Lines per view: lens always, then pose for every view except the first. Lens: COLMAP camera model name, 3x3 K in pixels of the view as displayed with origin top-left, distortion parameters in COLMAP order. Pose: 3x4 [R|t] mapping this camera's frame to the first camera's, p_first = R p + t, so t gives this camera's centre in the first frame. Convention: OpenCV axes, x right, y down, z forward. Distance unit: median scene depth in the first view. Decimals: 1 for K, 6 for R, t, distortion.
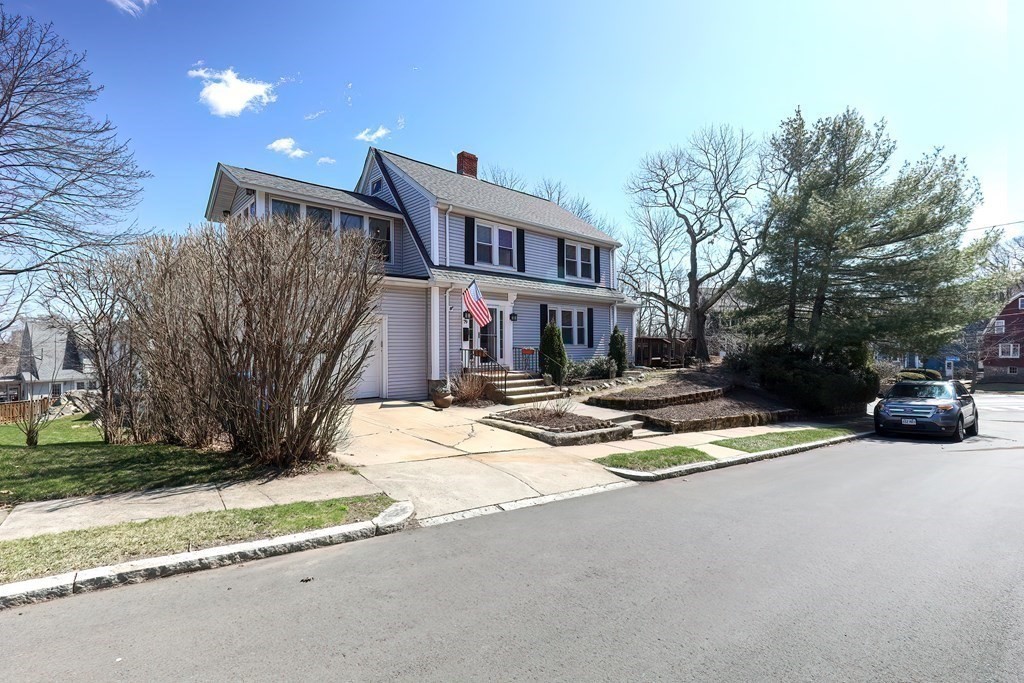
lens RADIAL K [[465.7, 0, 516.1], [0, 465.7, 341.9], [0, 0, 1]] dist [-0.001096, -0.000259]
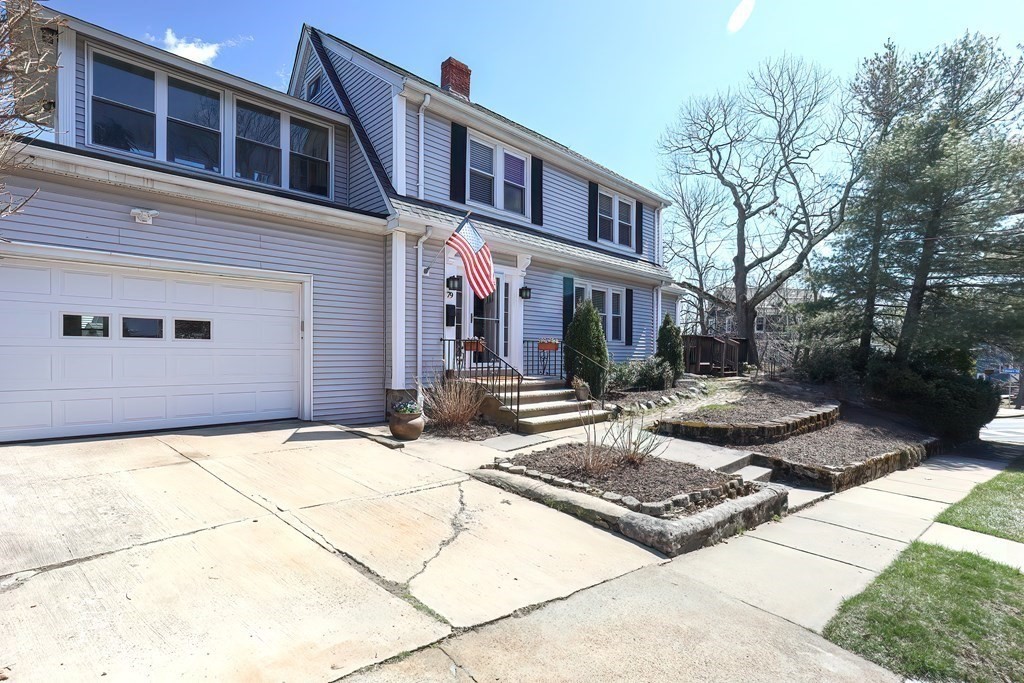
lens RADIAL K [[482.7, 0, 520.8], [0, 482.7, 353.7], [0, 0, 1]] dist [-0.003220, -0.000404]
pose [[0.999331, 0.012255, 0.034459, -0.034076], [-0.012486, 0.999901, 0.006488, 0.026862], [-0.034376, -0.006914, 0.999385, 0.337855]]
